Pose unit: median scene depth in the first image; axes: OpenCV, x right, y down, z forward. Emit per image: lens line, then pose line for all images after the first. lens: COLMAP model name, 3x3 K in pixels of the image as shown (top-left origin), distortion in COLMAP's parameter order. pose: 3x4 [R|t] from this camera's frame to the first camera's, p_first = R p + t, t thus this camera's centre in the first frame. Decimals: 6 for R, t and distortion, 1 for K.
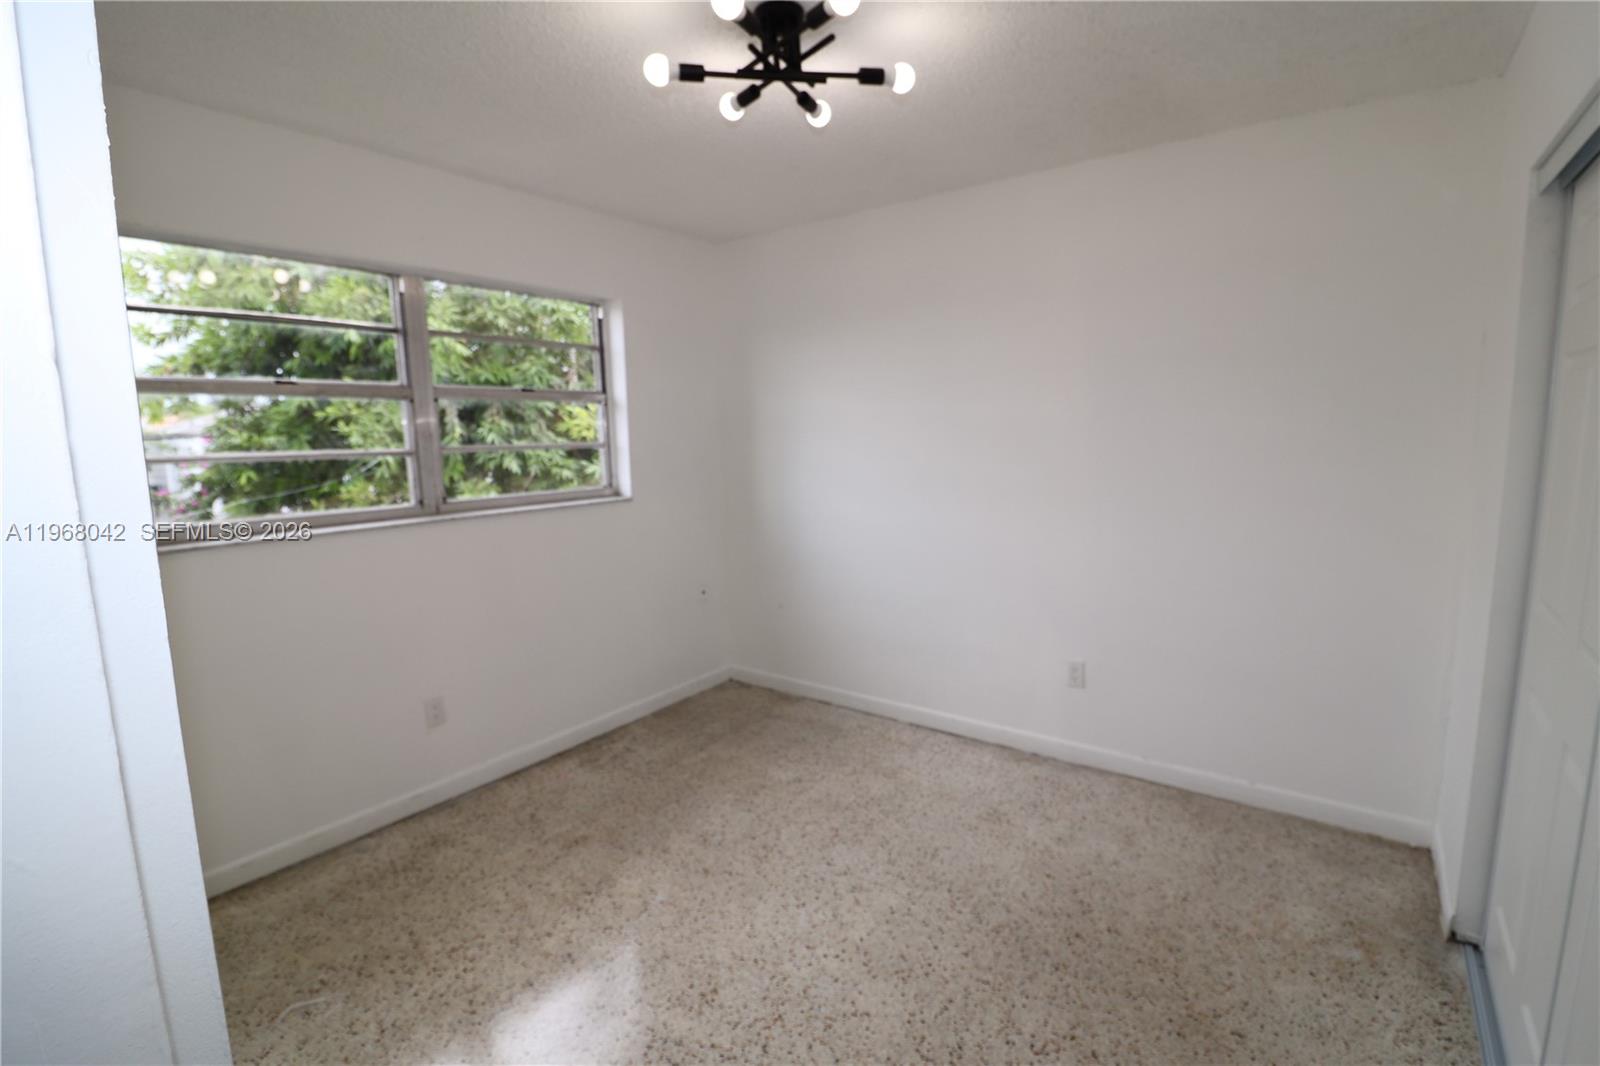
lens RADIAL K [[735.5, 0, 801.0], [0, 735.5, 532.1], [0, 0, 1]] dist [-0.005747, -0.010068]
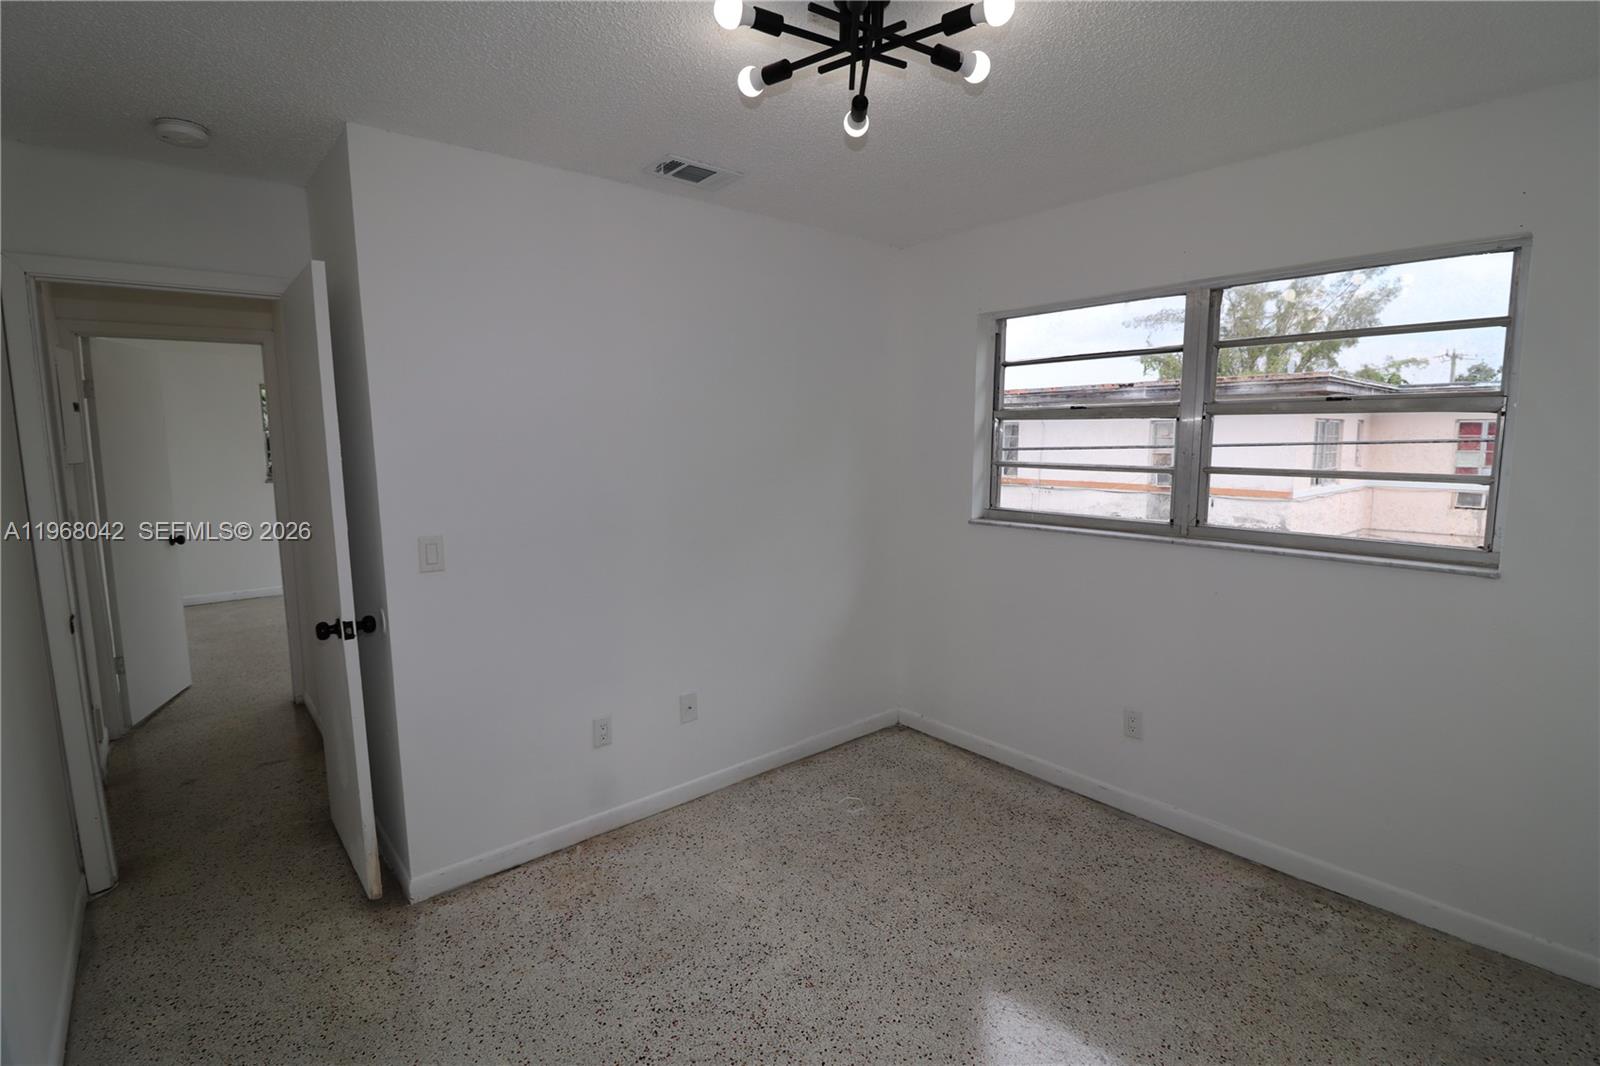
lens RADIAL K [[735.5, 0, 800.7], [0, 735.5, 530.6], [0, 0, 1]] dist [-0.005747, -0.010068]
pose [[-0.224290, 0.143293, -0.963930, 0.585794], [-0.128579, 0.976132, 0.175025, -0.141175], [0.966003, 0.163198, -0.200513, 0.791414]]
